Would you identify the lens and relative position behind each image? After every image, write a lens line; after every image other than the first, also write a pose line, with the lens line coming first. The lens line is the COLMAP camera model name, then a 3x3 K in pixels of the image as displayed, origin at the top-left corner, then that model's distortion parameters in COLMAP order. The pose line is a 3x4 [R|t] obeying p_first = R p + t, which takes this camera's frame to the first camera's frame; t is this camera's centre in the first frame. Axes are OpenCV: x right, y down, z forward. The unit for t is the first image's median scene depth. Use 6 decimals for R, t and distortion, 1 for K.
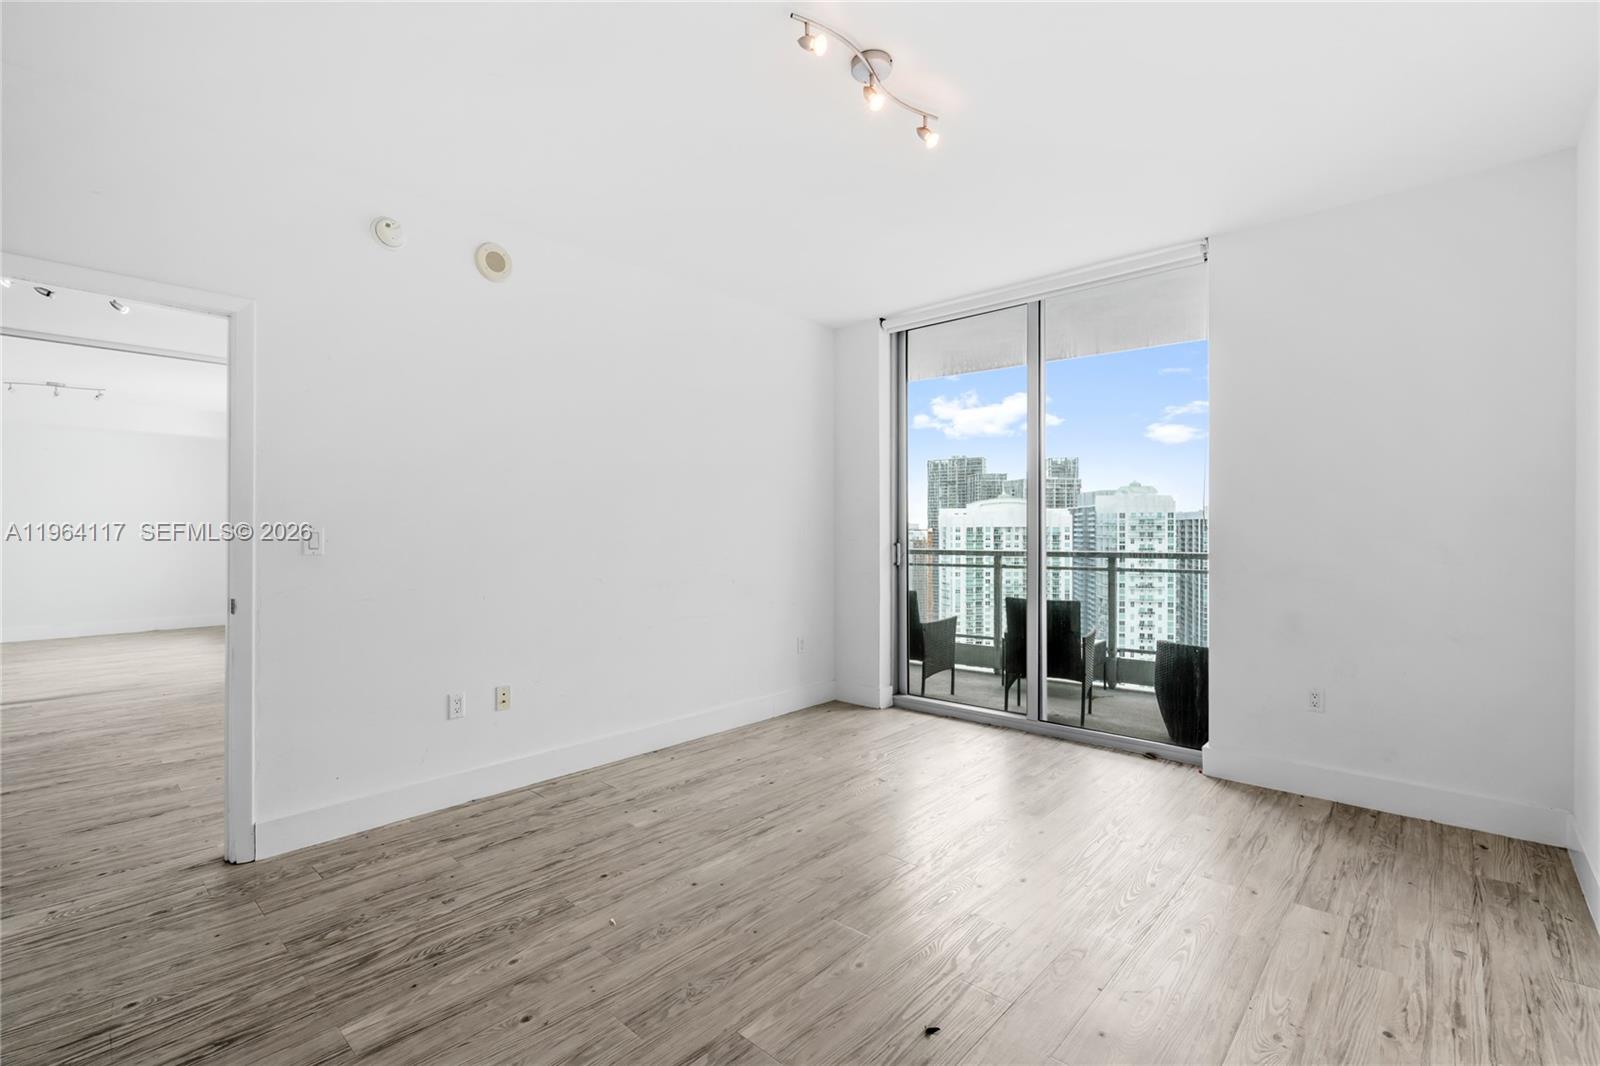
lens RADIAL K [[723.2, 0, 811.9], [0, 723.2, 529.7], [0, 0, 1]] dist [-0.007395, 0.003662]
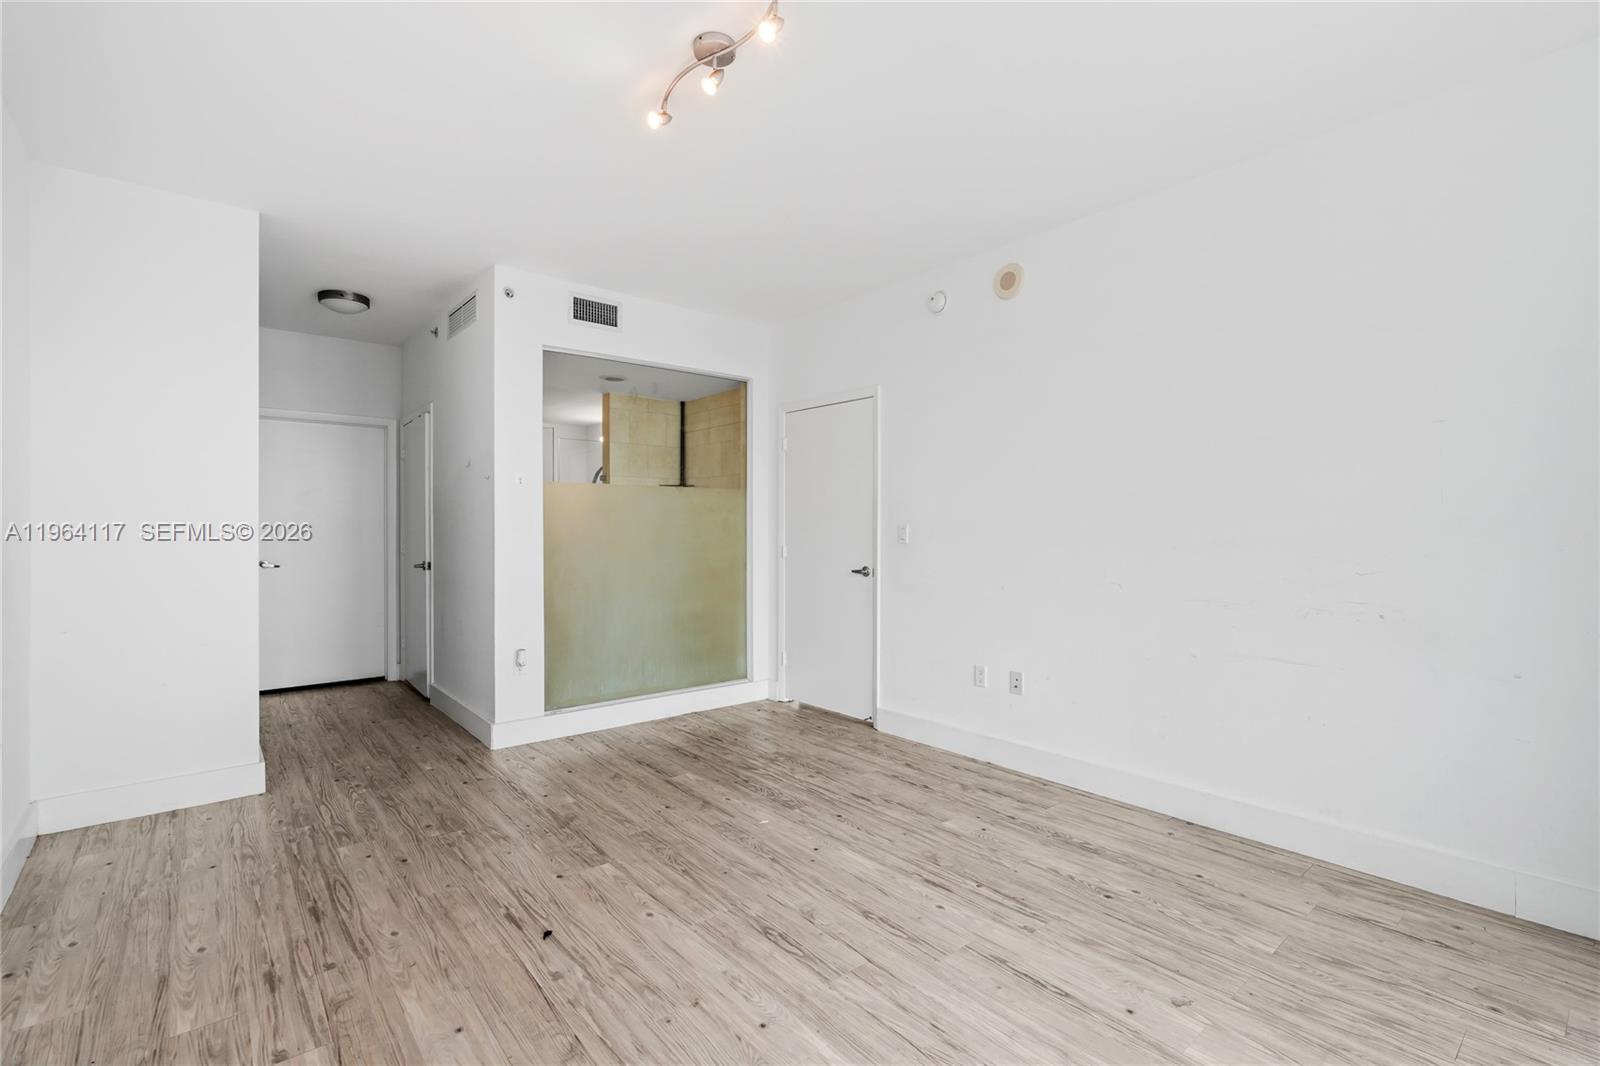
lens RADIAL K [[723.2, 0, 789.5], [0, 723.2, 527.0], [0, 0, 1]] dist [-0.007395, 0.003662]
pose [[-0.157705, -0.000576, -0.987486, 0.869370], [0.002544, 0.999996, -0.000989, 0.001793], [0.987483, -0.002668, -0.157702, 1.061948]]
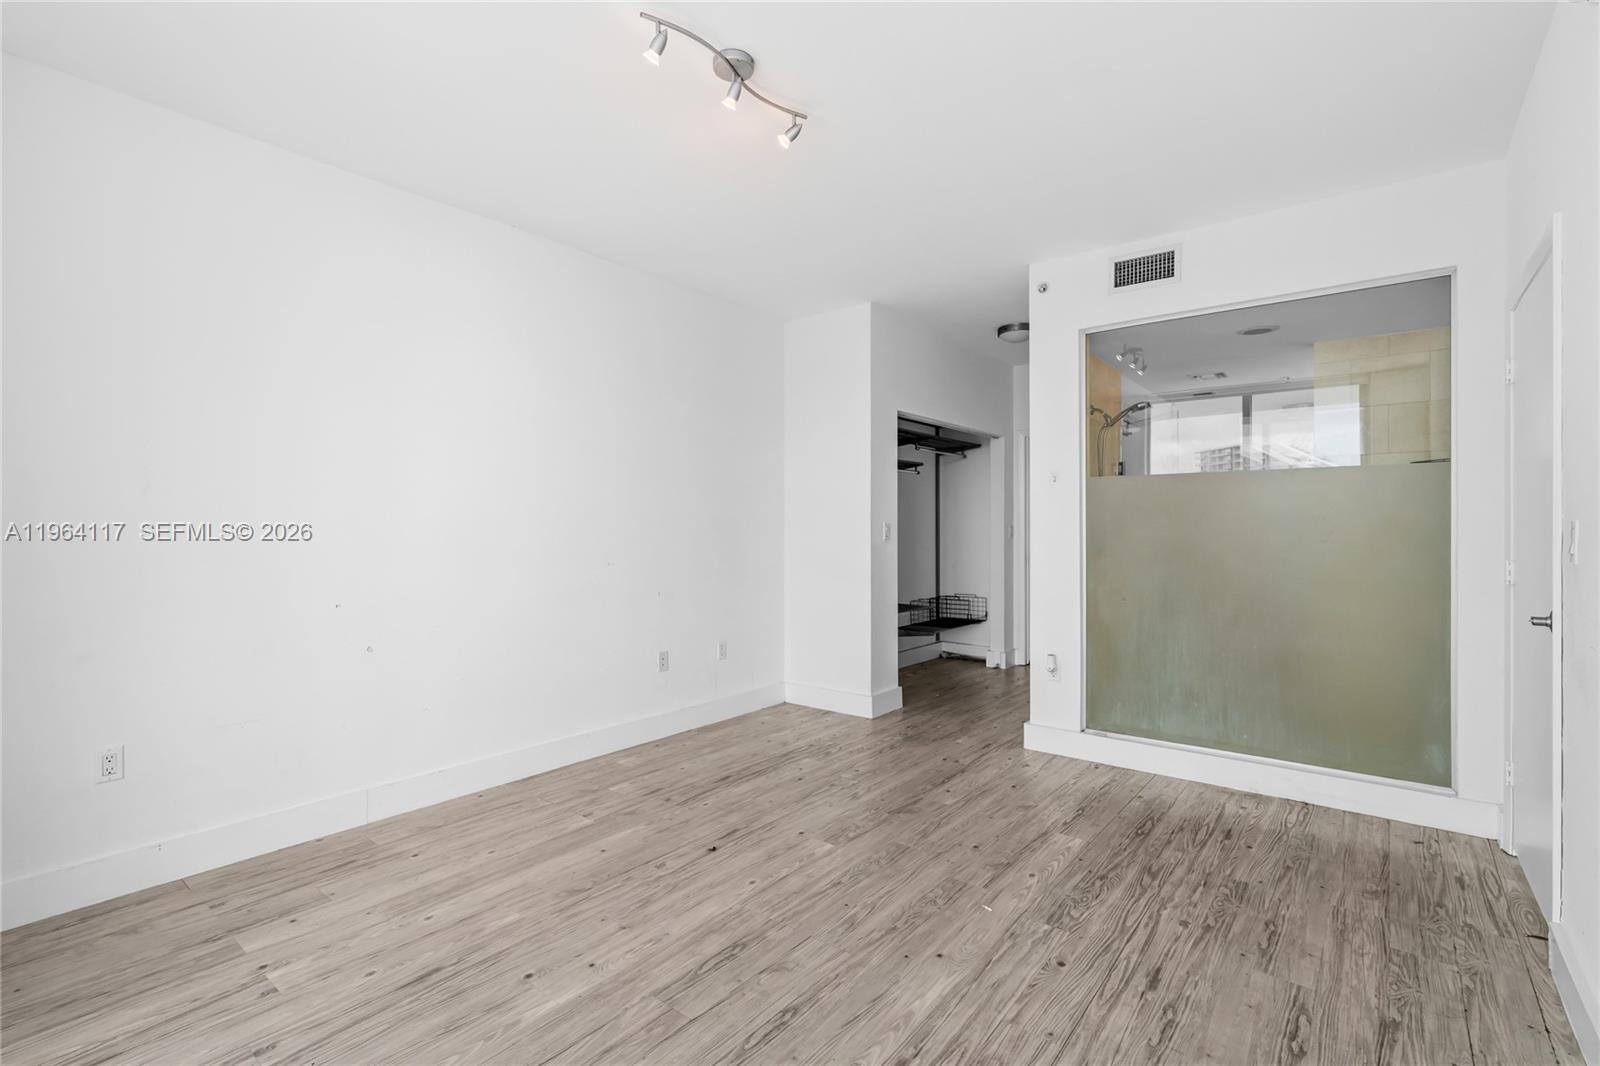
lens RADIAL K [[723.2, 0, 799.3], [0, 723.2, 526.7], [0, 0, 1]] dist [-0.007395, 0.003662]
pose [[-0.998783, 0.002890, -0.049235, 0.034405], [0.003110, 0.999986, -0.004393, 0.003236], [0.049222, -0.004540, -0.998778, 1.702611]]
